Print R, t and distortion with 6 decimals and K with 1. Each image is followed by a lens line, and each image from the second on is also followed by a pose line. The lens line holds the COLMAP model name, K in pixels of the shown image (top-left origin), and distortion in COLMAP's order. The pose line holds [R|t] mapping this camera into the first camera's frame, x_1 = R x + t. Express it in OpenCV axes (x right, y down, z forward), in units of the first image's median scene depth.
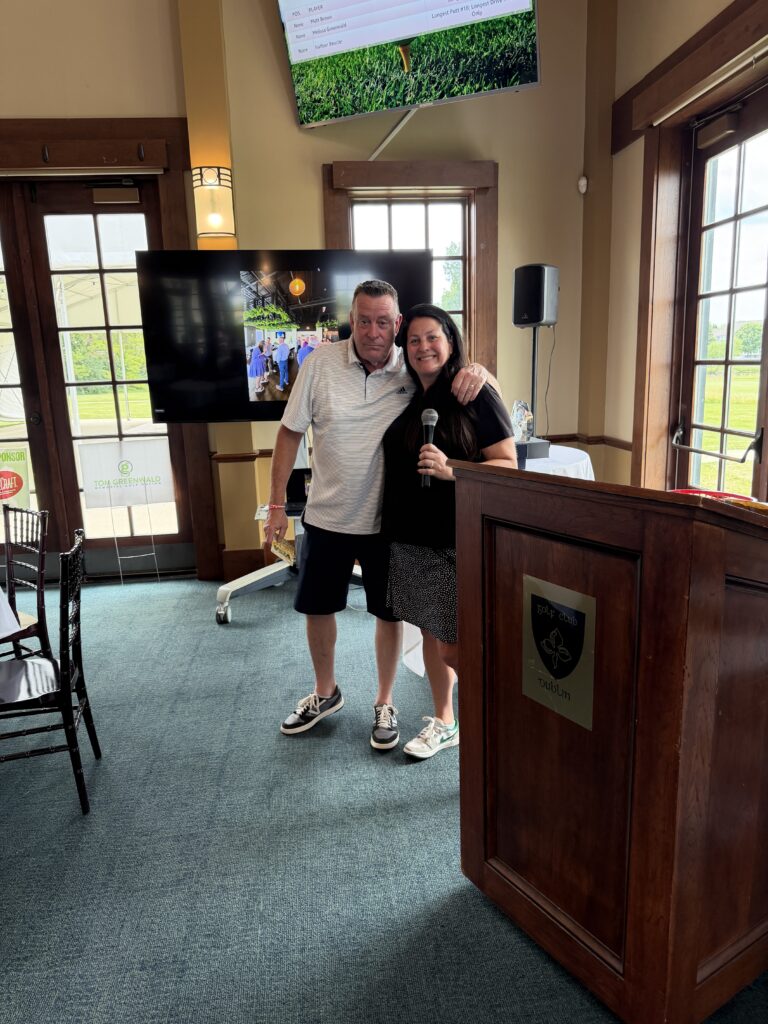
lens RADIAL K [[724.3, 0, 379.8], [0, 724.3, 521.0], [0, 0, 1]] dist [0.005890, -0.009417]
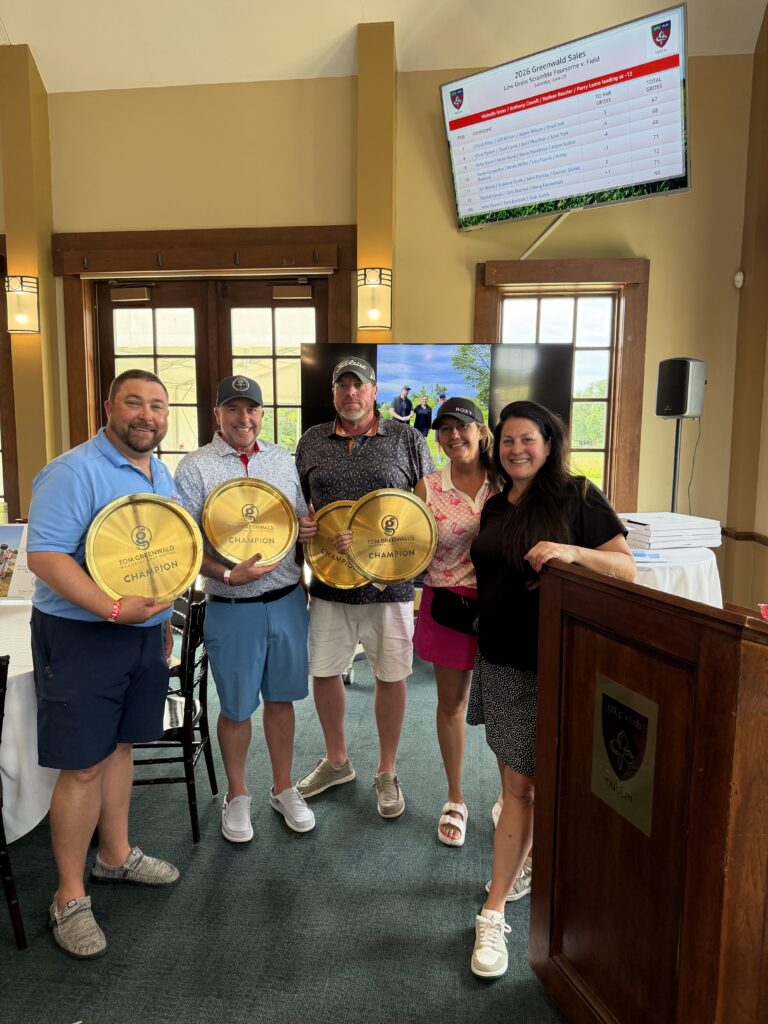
lens RADIAL K [[717.8, 0, 378.4], [0, 717.8, 519.7], [0, 0, 1]] dist [0.038558, -0.051269]
pose [[0.973934, 0.066527, -0.216858, 0.042259], [-0.086992, 0.992470, -0.086225, -0.010906], [0.209489, 0.102843, 0.972388, -0.038062]]
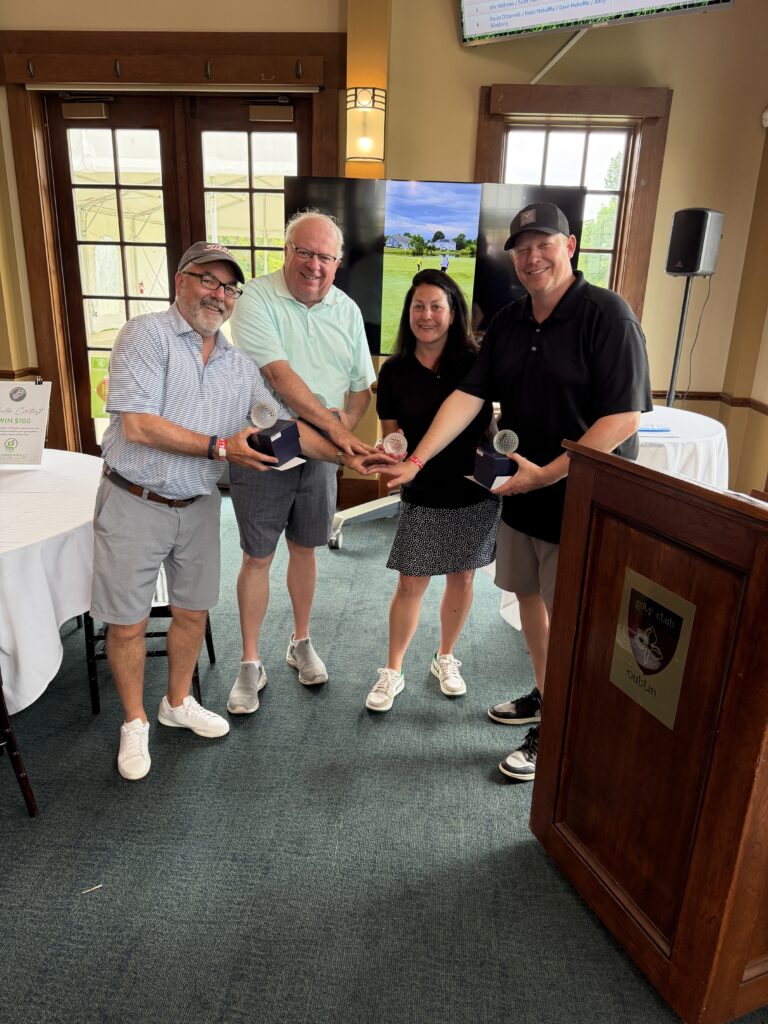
lens RADIAL K [[725.7, 0, 378.9], [0, 725.7, 515.1], [0, 0, 1]] dist [0.001691, -0.005104]
pose [[0.980855, 0.117847, -0.155032, 0.004246], [-0.101364, 0.988720, 0.110261, -0.029441], [0.166277, -0.092436, 0.981737, -0.014360]]
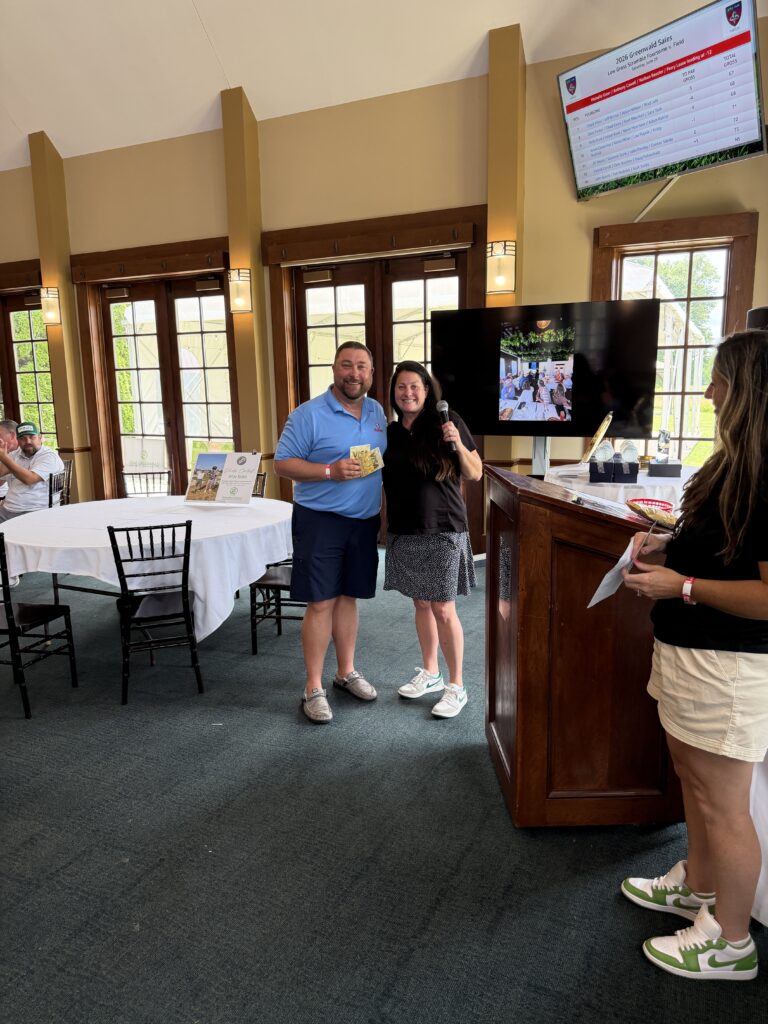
lens RADIAL K [[696.7, 0, 384.7], [0, 696.7, 528.6], [0, 0, 1]] dist [0.000983, -0.018981]
pose [[0.859131, 0.121986, -0.497005, 0.301856], [-0.122717, 0.991947, 0.031336, 0.016764], [0.496825, 0.034069, 0.867182, -0.198778]]
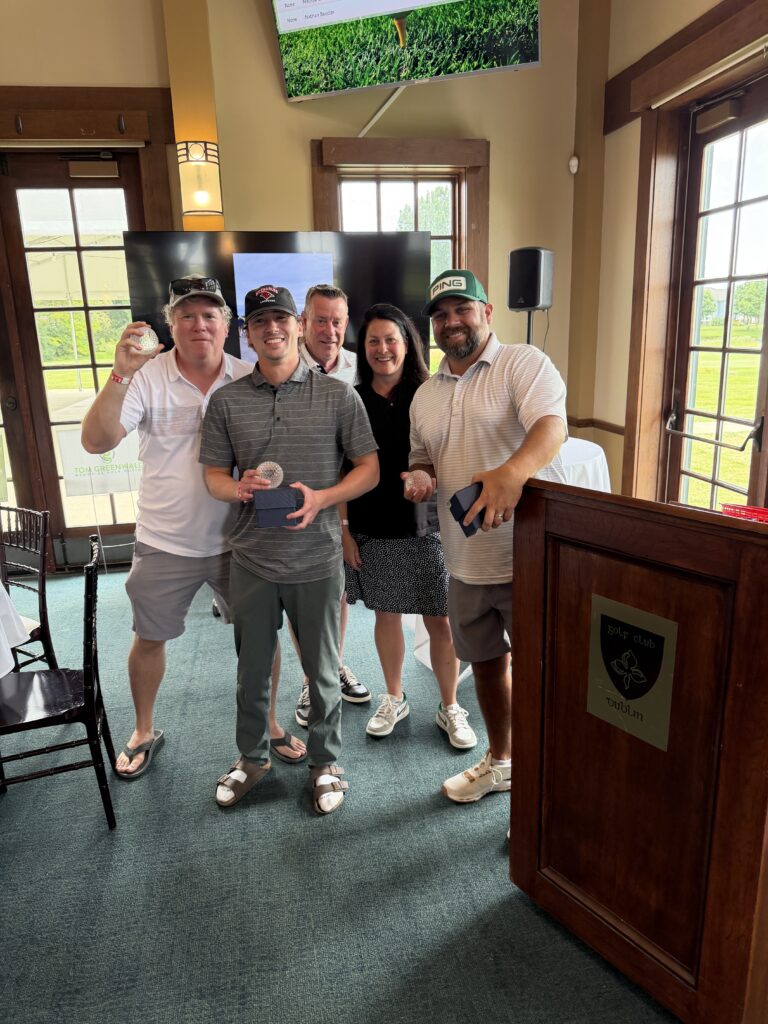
lens RADIAL K [[725.7, 0, 378.9], [0, 725.7, 515.1], [0, 0, 1]] dist [0.001691, -0.005104]
pose [[0.998193, -0.012666, 0.058731, -0.059750], [0.010569, 0.999301, 0.035869, -0.029089], [-0.059144, -0.035183, 0.997629, 0.012580]]
